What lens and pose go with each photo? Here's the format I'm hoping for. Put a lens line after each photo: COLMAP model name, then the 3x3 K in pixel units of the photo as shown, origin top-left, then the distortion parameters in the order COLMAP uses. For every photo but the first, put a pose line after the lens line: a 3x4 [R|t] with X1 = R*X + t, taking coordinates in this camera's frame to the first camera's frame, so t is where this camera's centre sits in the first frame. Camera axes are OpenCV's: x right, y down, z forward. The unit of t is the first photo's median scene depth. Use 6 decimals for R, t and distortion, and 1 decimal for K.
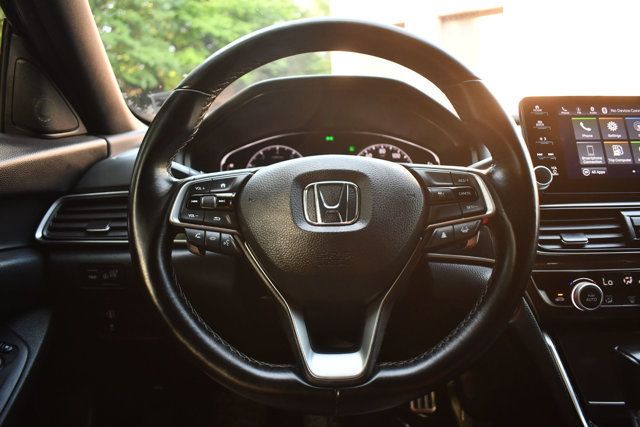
lens RADIAL K [[505.7, 0, 321.5], [0, 505.7, 215.3], [0, 0, 1]] dist [-0.001378, 0.001597]
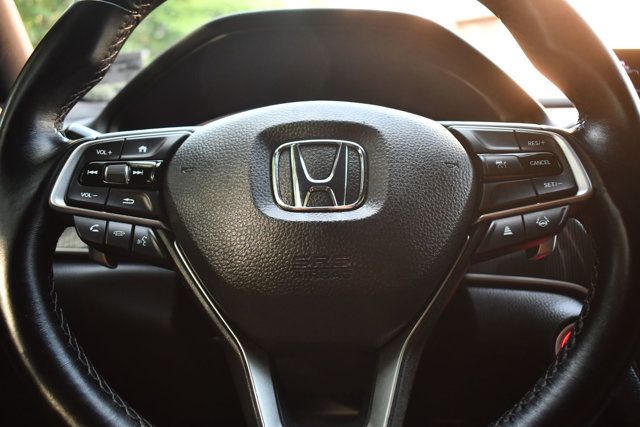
lens RADIAL K [[594.1, 0, 319.4], [0, 594.1, 212.3], [0, 0, 1]] dist [-0.066059, 0.000000]
pose [[0.999974, 0.007252, -0.000065, 0.019994], [-0.007241, 0.997759, -0.066515, 0.065183], [-0.000417, 0.066513, 0.997785, 0.304887]]
